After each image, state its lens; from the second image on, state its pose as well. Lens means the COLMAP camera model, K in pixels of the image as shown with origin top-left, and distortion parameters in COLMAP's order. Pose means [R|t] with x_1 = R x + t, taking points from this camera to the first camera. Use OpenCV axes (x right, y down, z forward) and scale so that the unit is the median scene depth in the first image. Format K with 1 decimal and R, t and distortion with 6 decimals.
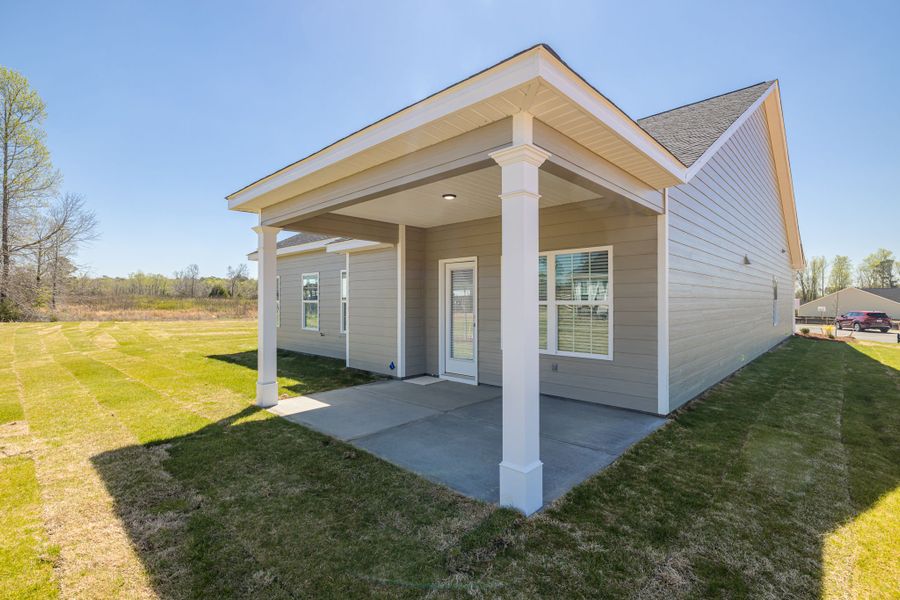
lens RADIAL K [[418.9, 0, 450.0], [0, 418.9, 300.0], [0, 0, 1]] dist [-0.000900, -0.000049]
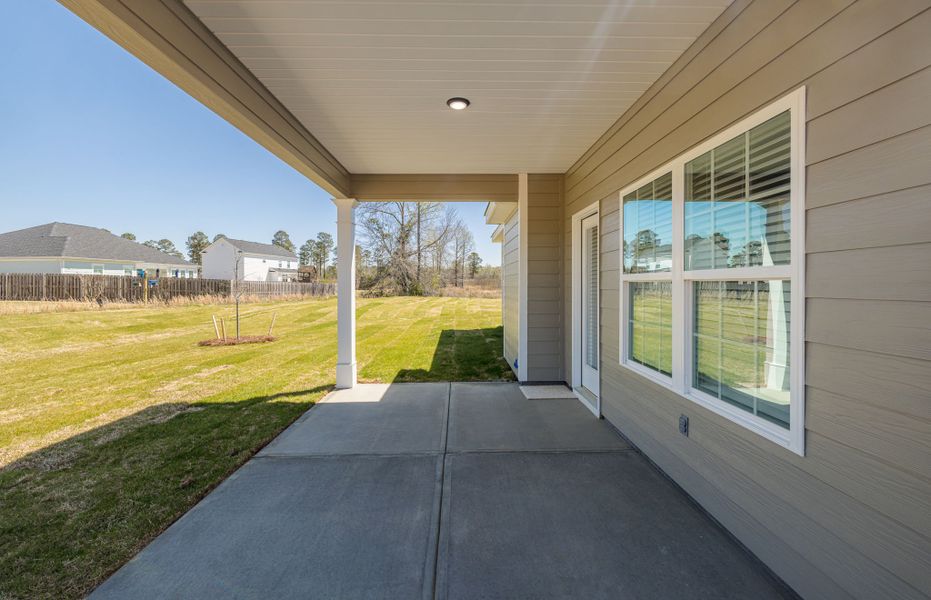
lens RADIAL K [[392.6, 0, 464.4], [0, 392.6, 284.1], [0, 0, 1]] dist [0.001263, 0.000069]
pose [[0.695683, 0.000992, -0.718348, 0.383257], [0.002263, 0.999991, 0.003573, 0.013322], [0.718345, -0.004112, 0.695675, 0.554671]]
